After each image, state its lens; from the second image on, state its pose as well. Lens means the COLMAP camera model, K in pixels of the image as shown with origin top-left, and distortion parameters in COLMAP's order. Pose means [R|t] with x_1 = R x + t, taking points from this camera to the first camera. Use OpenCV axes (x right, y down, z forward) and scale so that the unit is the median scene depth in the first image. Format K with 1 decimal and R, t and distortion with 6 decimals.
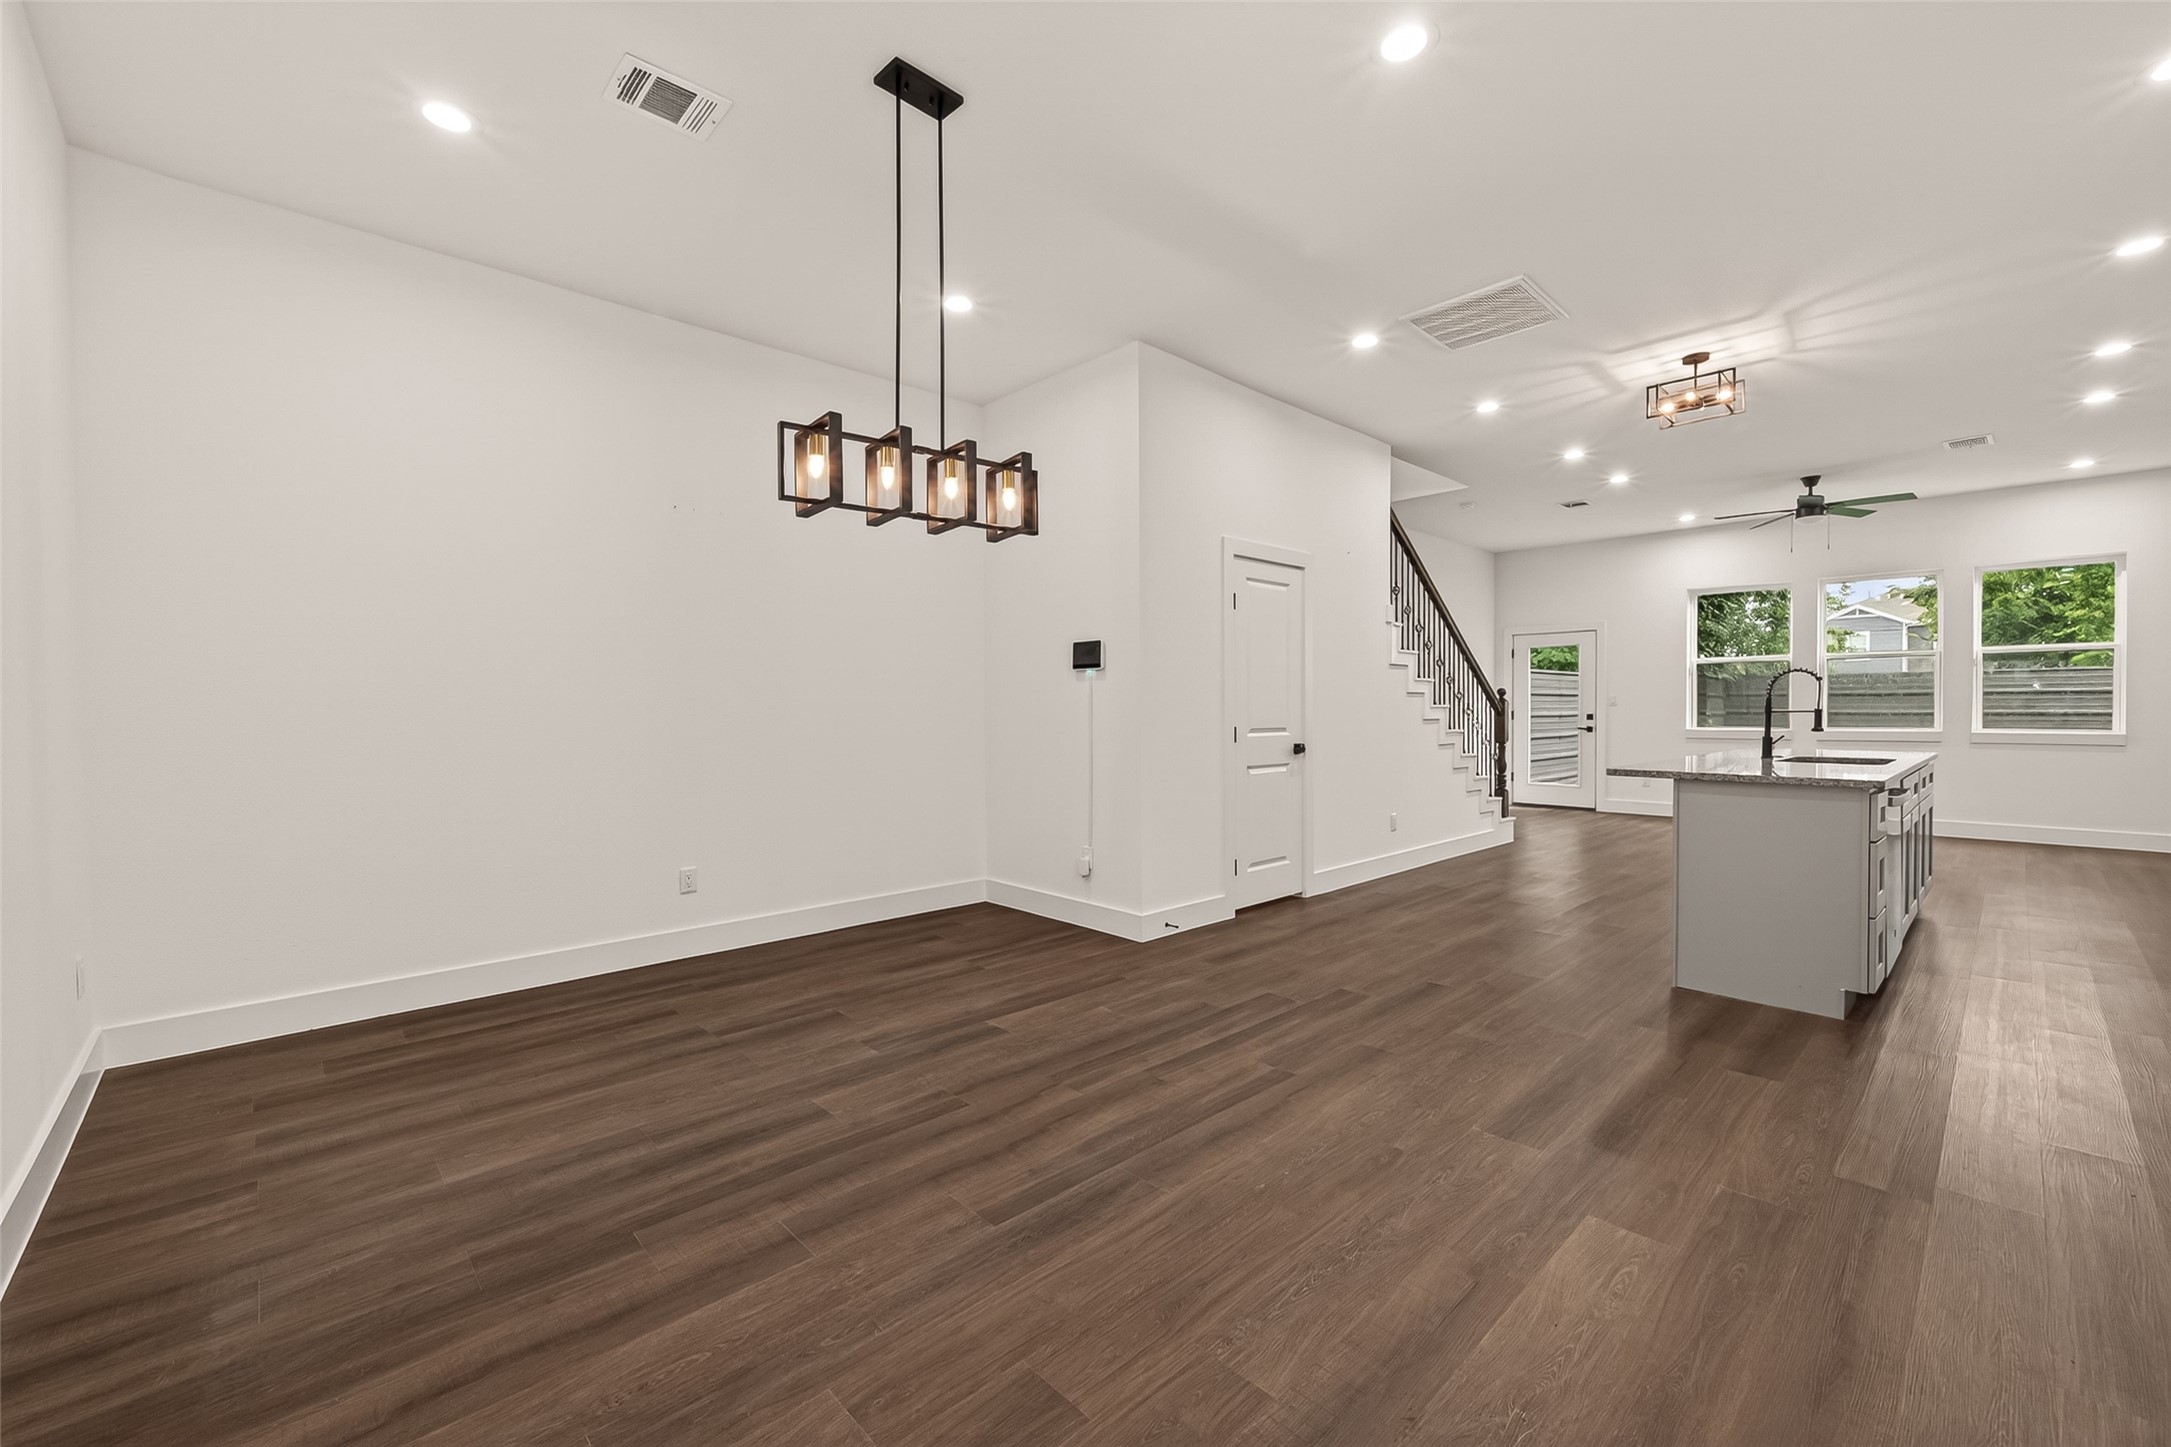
lens RADIAL K [[879.9, 0, 1086.2], [0, 879.9, 720.7], [0, 0, 1]] dist [-0.003885, 0.000407]
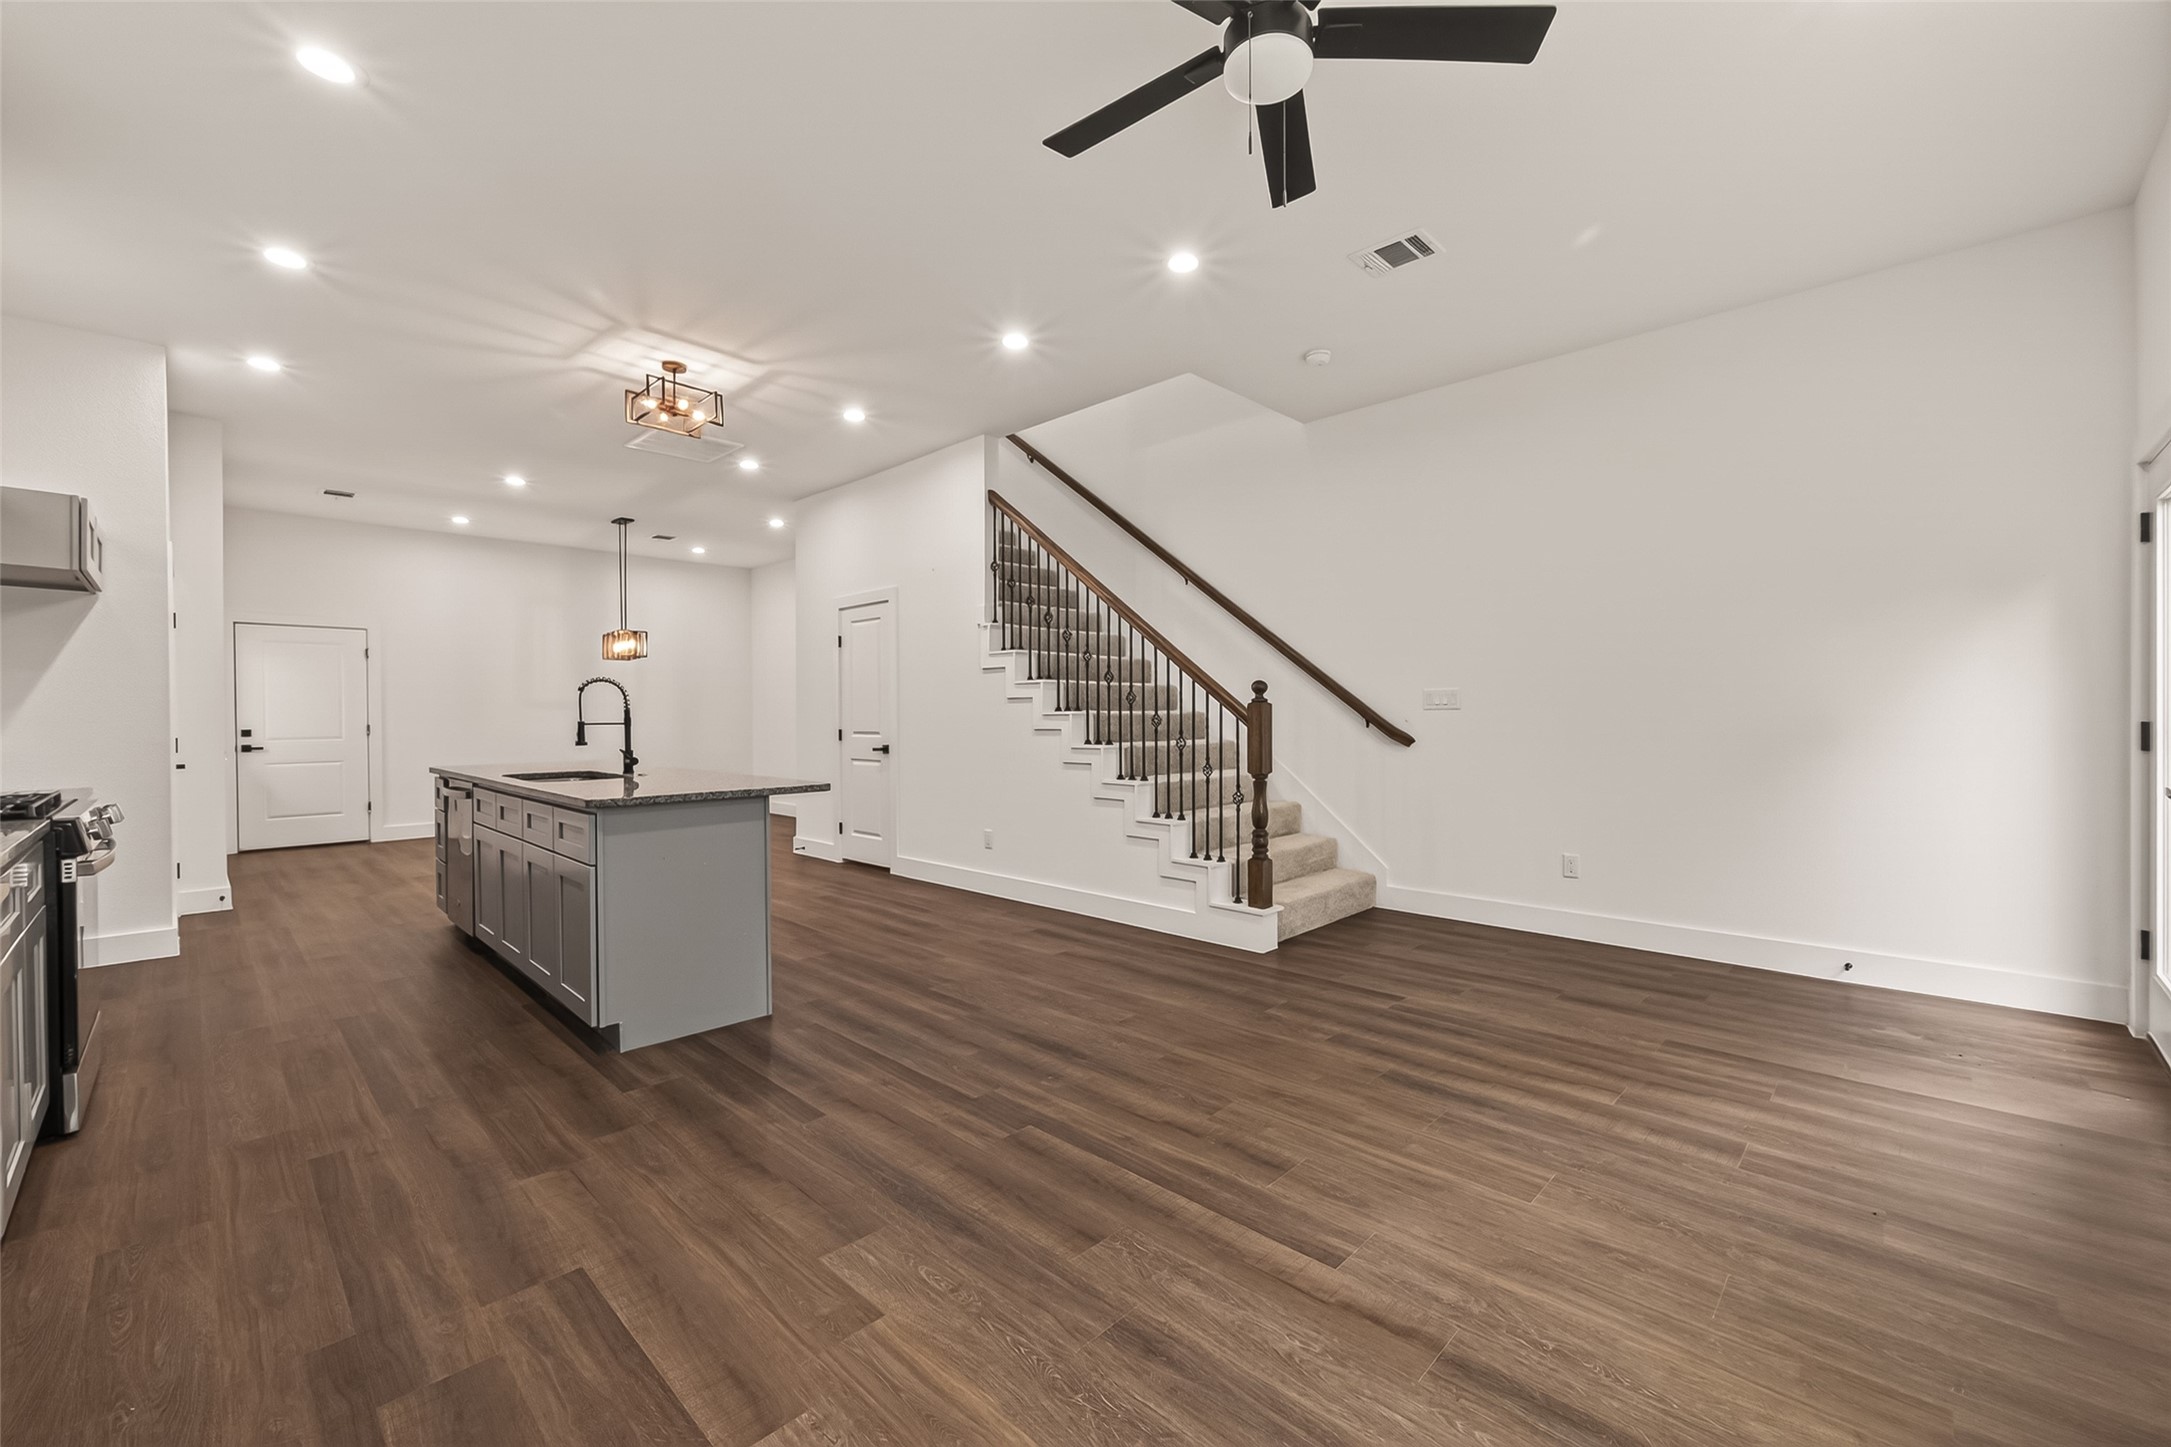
lens RADIAL K [[879.9, 0, 1093.3], [0, 879.9, 720.3], [0, 0, 1]] dist [-0.003885, 0.000407]
pose [[0.047788, 0.010601, -0.998801, 1.135794], [-0.007892, 0.999916, 0.010235, -0.017709], [0.998826, 0.007394, 0.047868, 0.946863]]
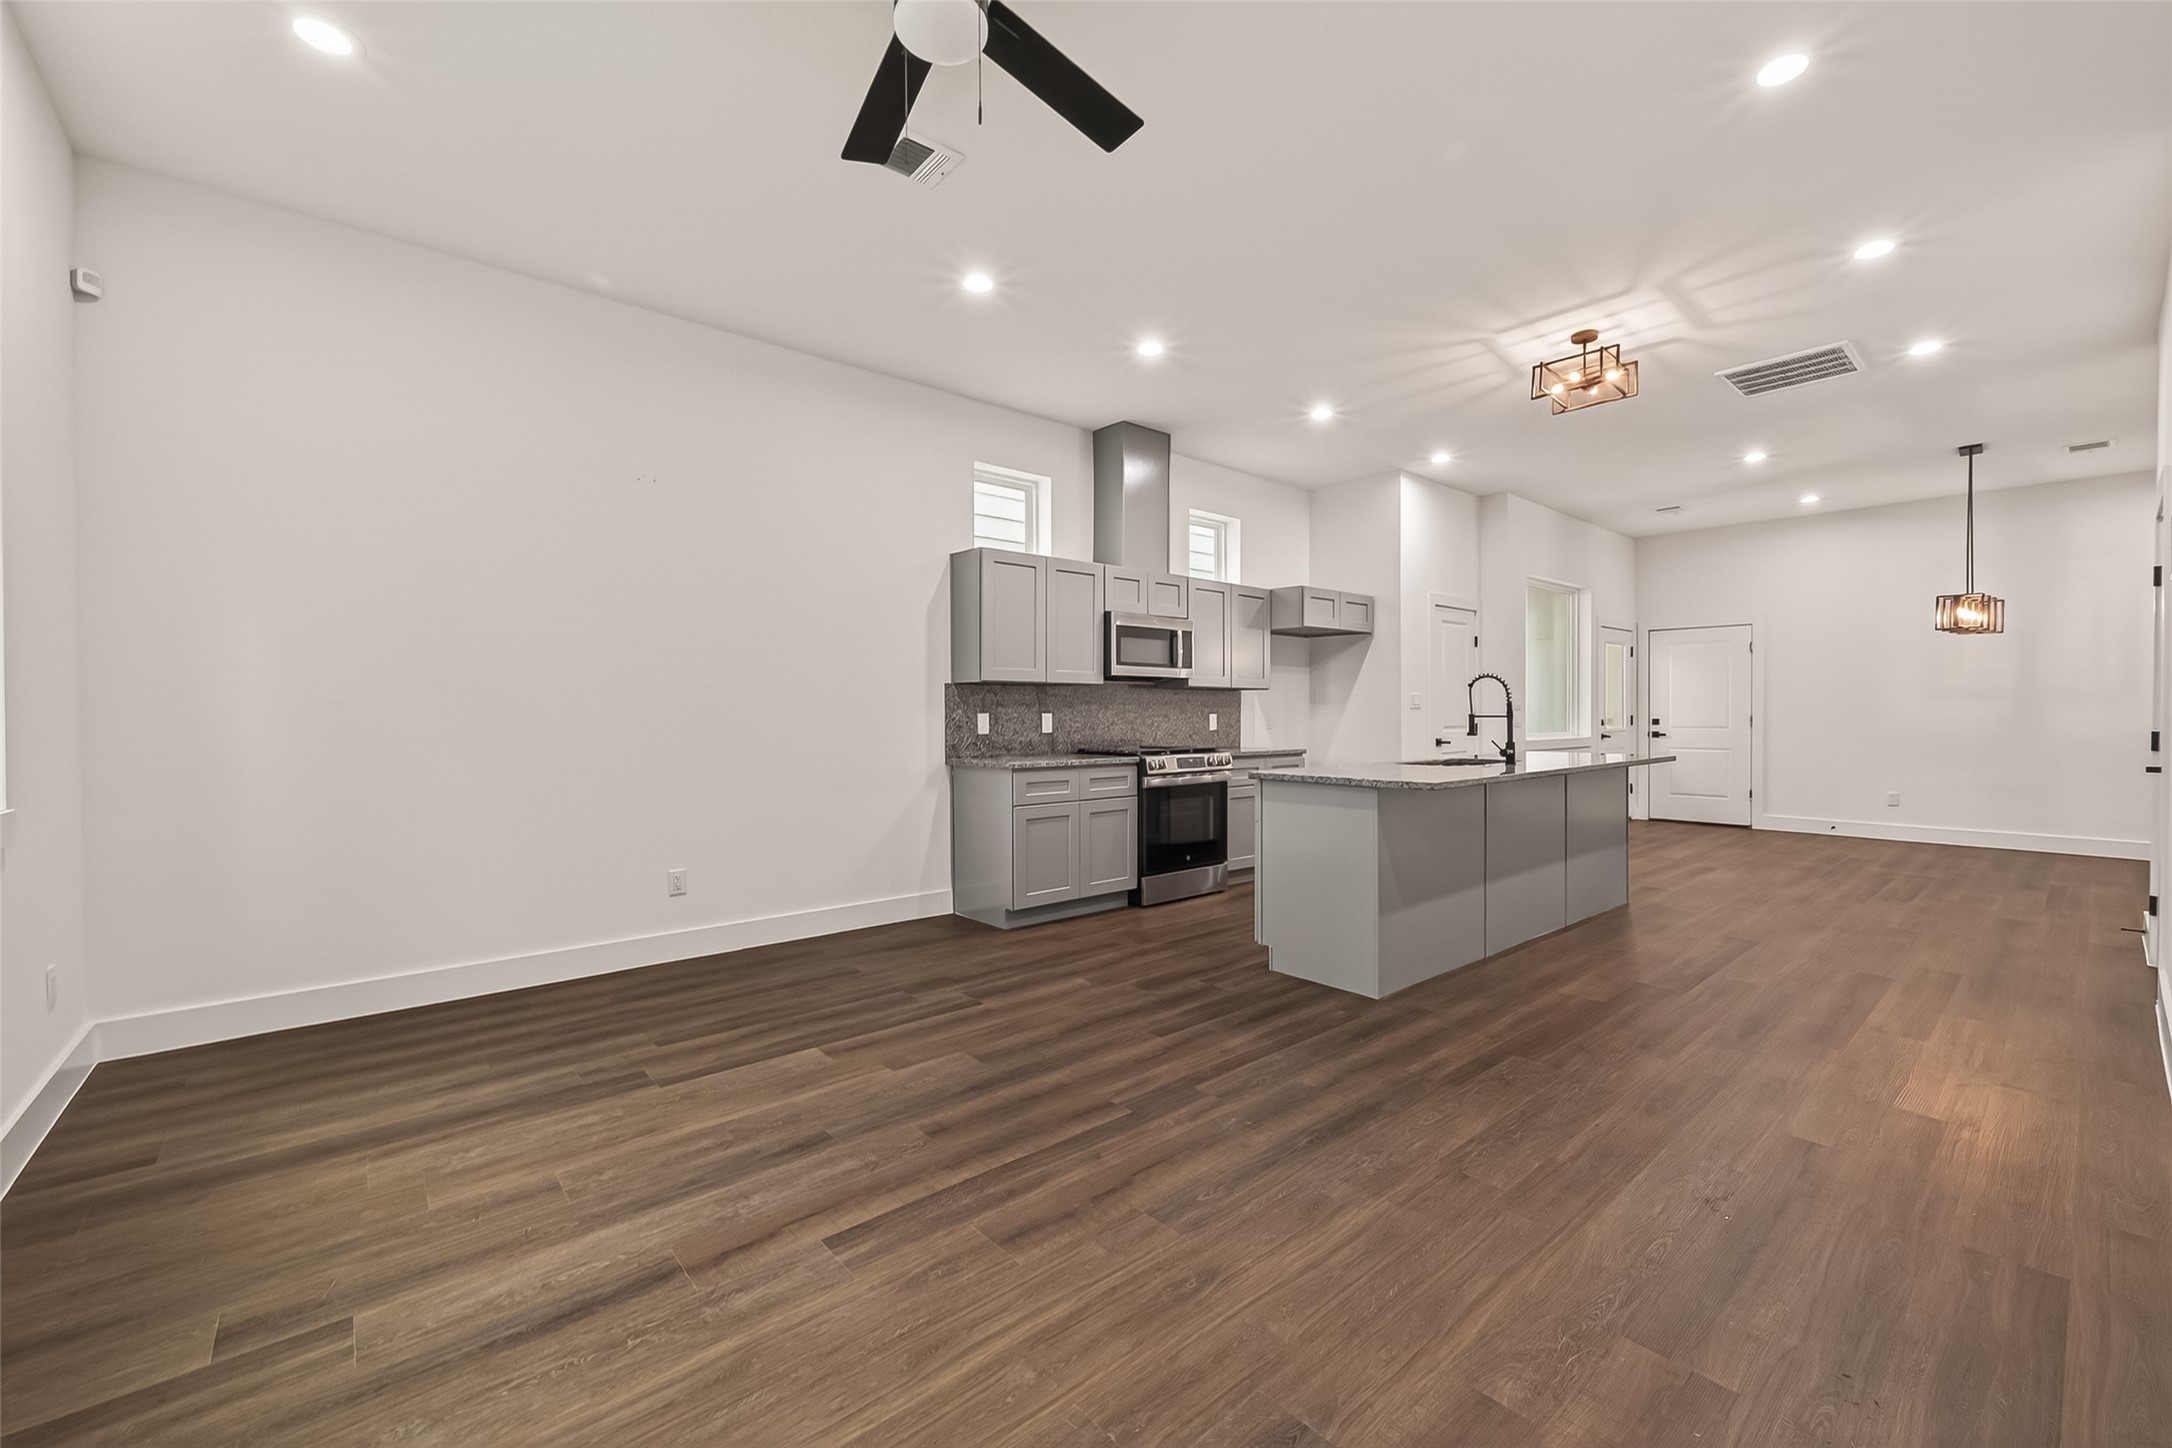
lens RADIAL K [[880.3, 0, 1091.7], [0, 880.3, 722.1], [0, 0, 1]] dist [-0.003885, 0.000407]
pose [[-0.999022, 0.007002, 0.043665, 0.780869], [0.008056, 0.999679, 0.024003, -0.020384], [-0.043483, 0.024332, -0.998758, 1.300871]]
